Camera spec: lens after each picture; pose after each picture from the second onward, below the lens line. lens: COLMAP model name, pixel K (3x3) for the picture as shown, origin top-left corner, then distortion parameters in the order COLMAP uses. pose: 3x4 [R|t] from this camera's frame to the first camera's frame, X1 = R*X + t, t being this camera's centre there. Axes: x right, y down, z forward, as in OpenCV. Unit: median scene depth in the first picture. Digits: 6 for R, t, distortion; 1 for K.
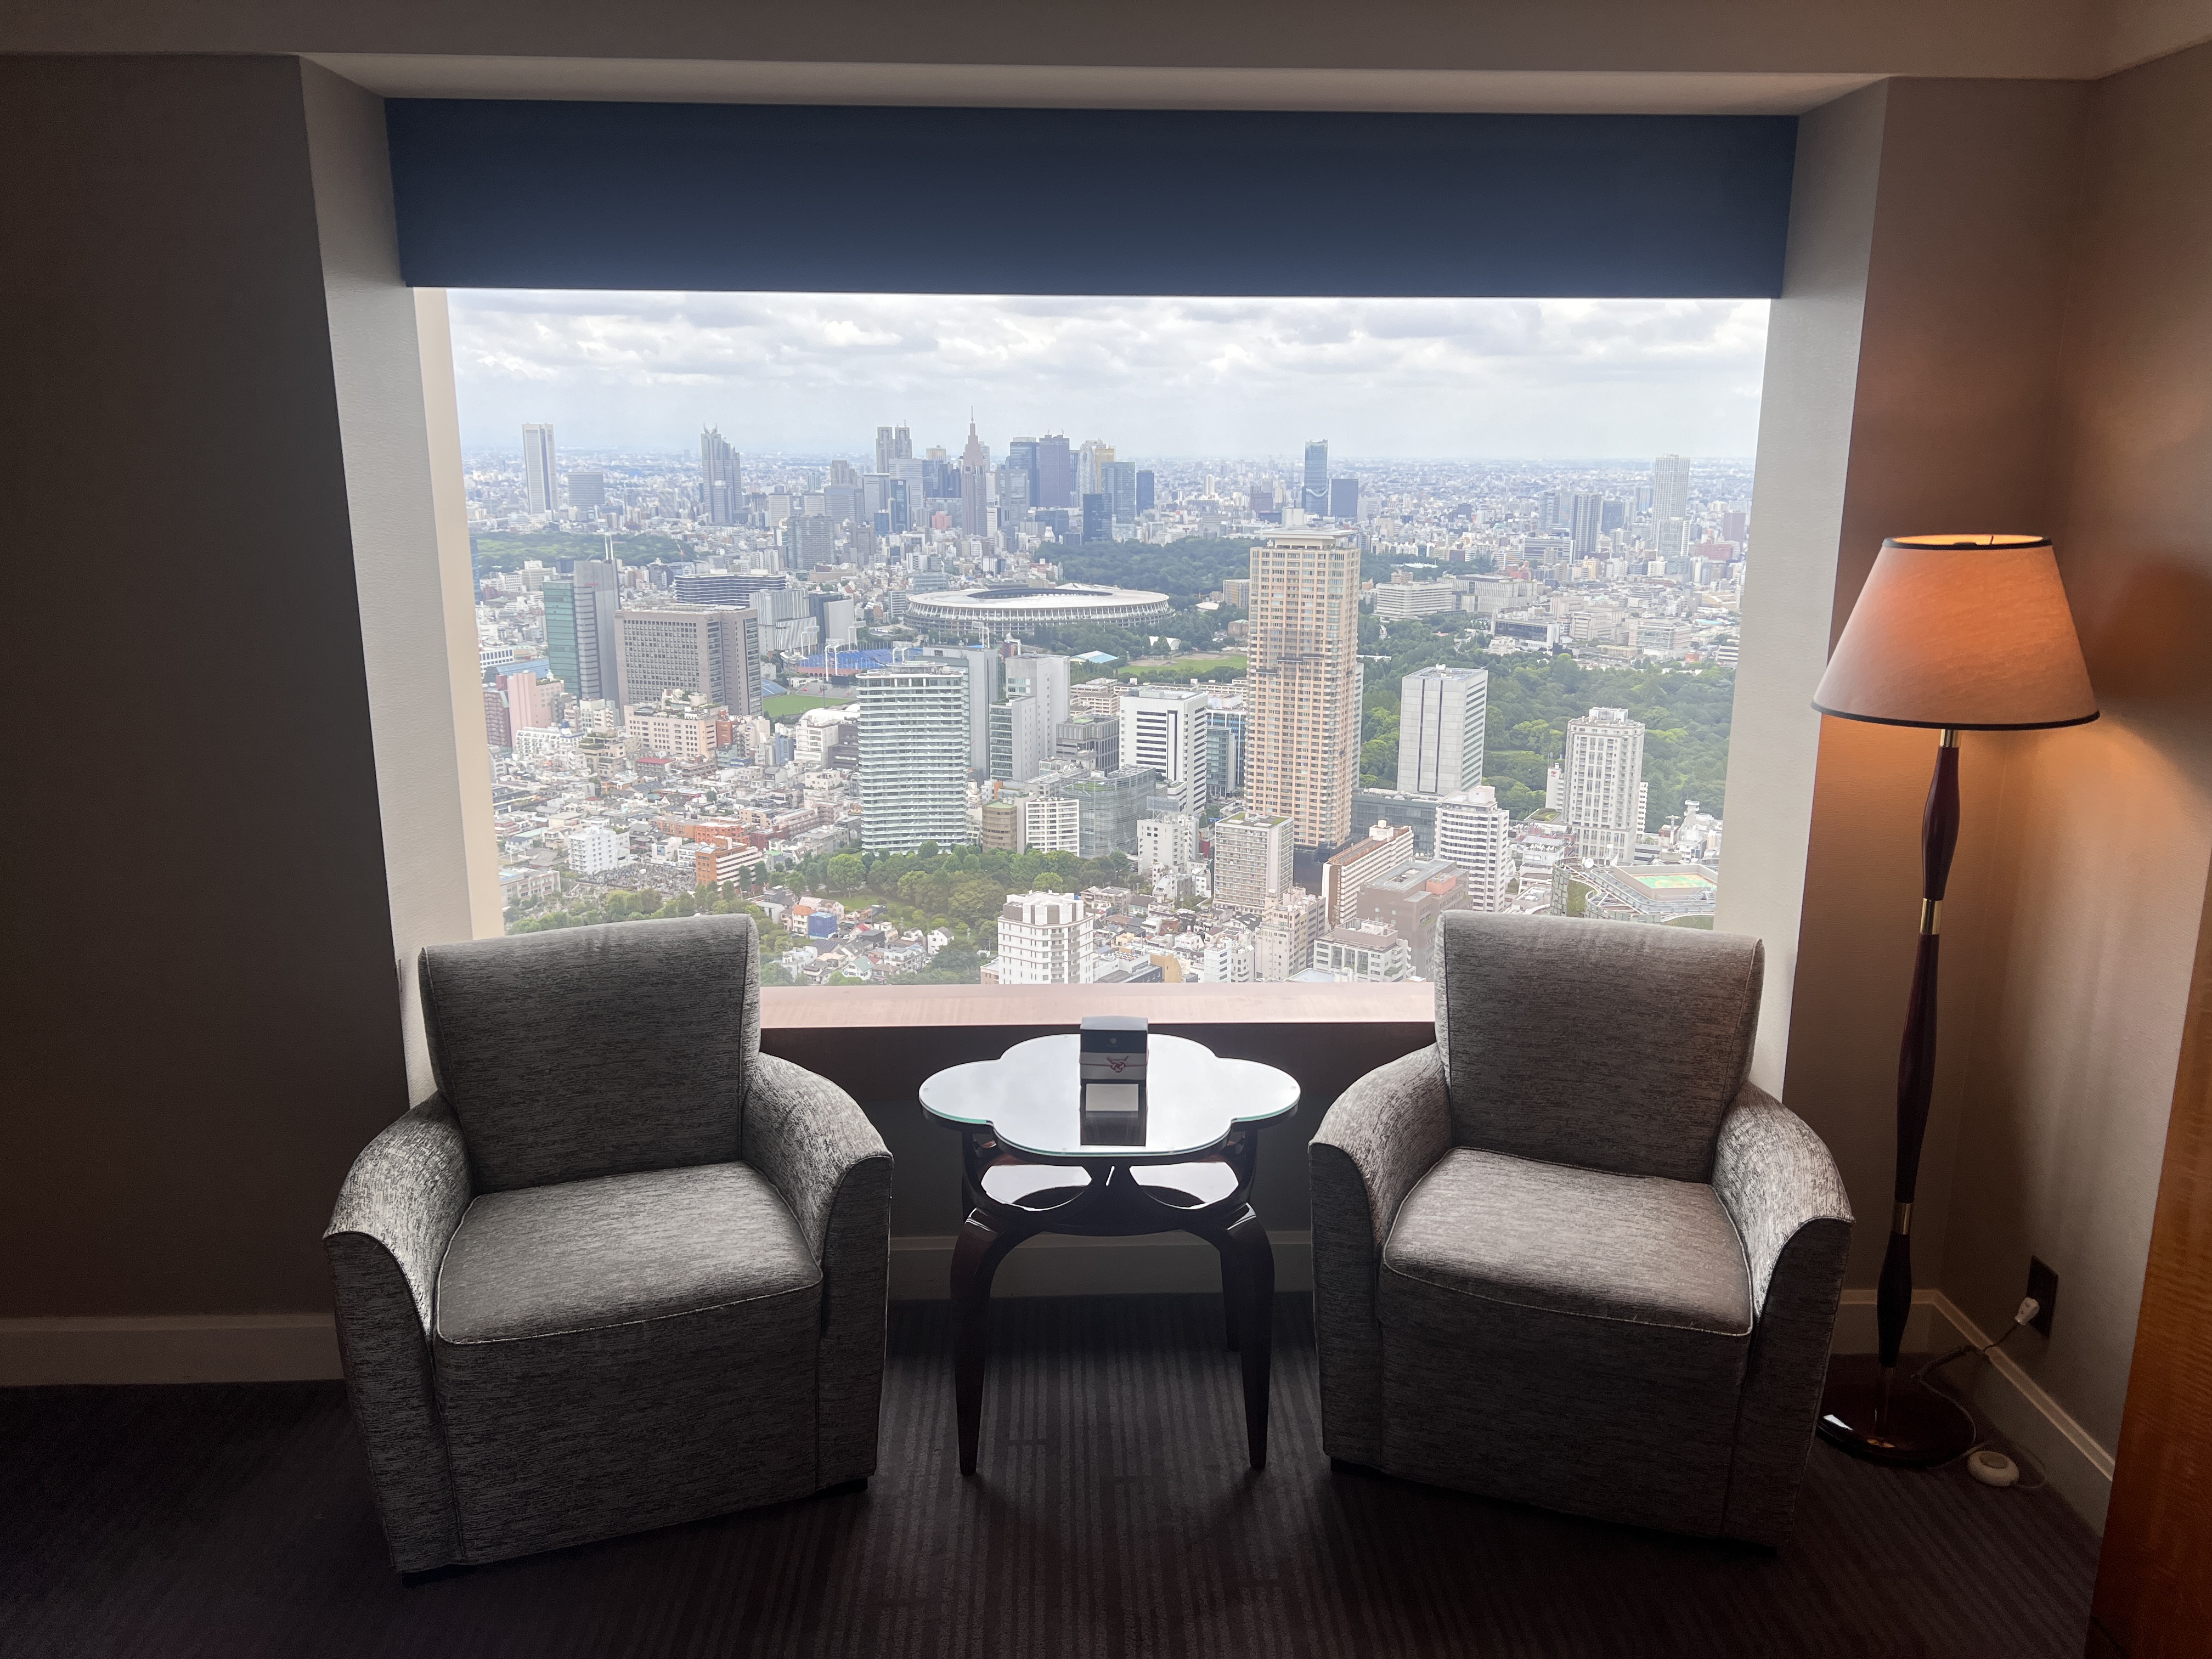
lens RADIAL K [[1675.8, 0, 1125.4], [0, 1675.8, 830.6], [0, 0, 1]] dist [0.051831, -0.058103]
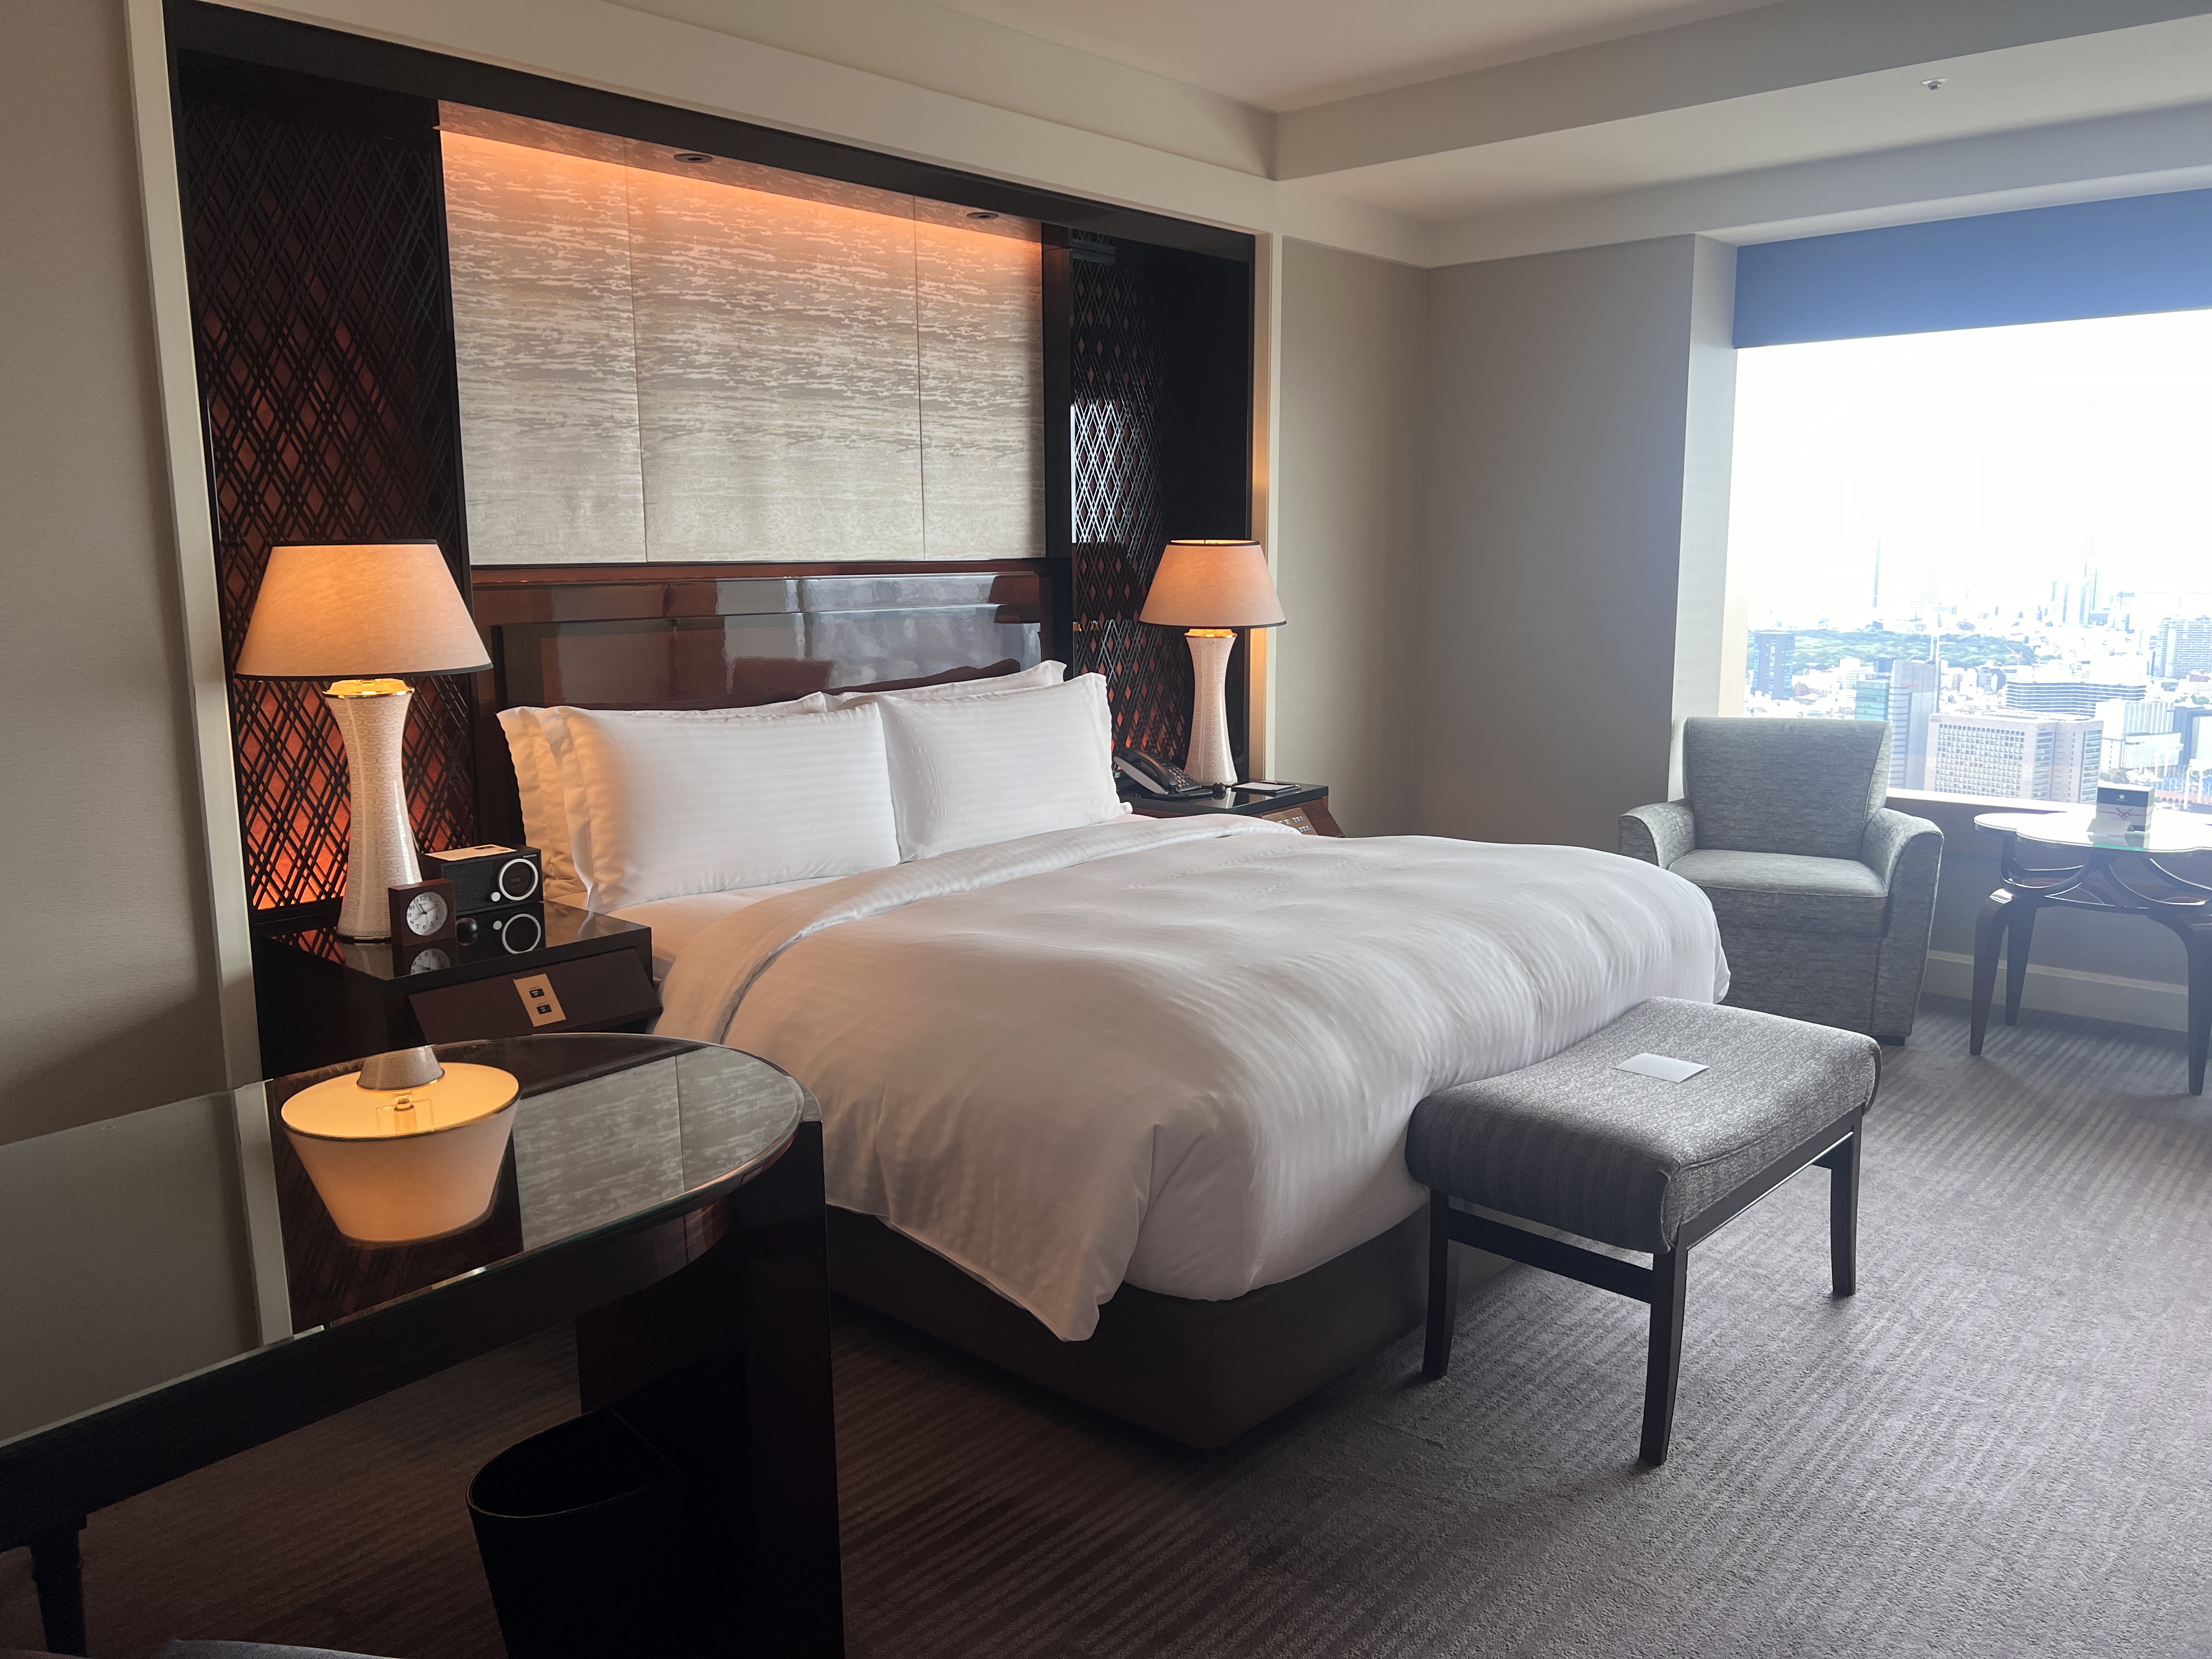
lens RADIAL K [[1675.8, 0, 1096.5], [0, 1675.8, 841.1], [0, 0, 1]] dist [0.051831, -0.058103]
pose [[0.729965, 0.106890, -0.675075, 0.350798], [-0.141087, 0.989988, 0.004194, 0.287389], [0.668765, 0.092183, 0.737737, -0.732029]]
